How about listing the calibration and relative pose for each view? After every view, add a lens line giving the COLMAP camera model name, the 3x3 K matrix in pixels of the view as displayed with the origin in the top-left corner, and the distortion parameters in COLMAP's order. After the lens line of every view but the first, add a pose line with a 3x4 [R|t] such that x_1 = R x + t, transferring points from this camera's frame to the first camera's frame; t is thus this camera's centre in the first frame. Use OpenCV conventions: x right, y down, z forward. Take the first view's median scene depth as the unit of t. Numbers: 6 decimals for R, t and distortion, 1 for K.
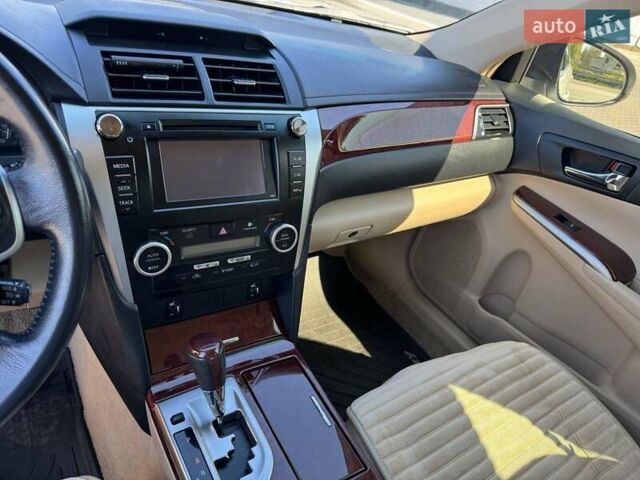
lens RADIAL K [[456.0, 0, 320.2], [0, 456.0, 251.6], [0, 0, 1]] dist [-0.003839, 0.000902]
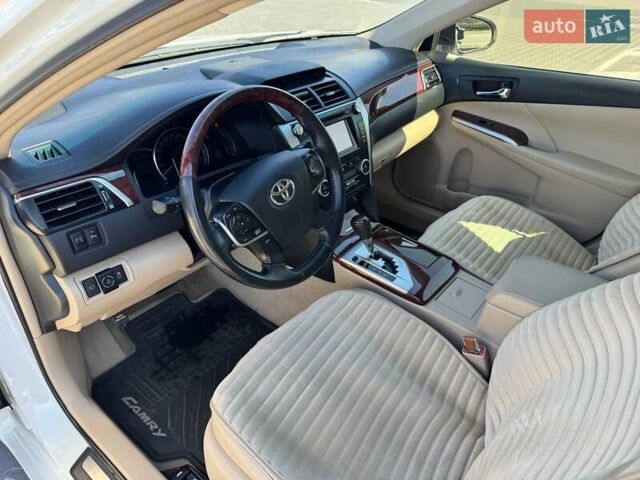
lens RADIAL K [[443.0, 0, 320.0], [0, 443.0, 240.0], [0, 0, 1]] dist [0.003909, -0.001592]
pose [[0.941358, -0.305998, 0.142162, -0.456216], [0.300171, 0.951913, 0.061307, 0.071001], [-0.154086, -0.015038, 0.987943, -0.614006]]
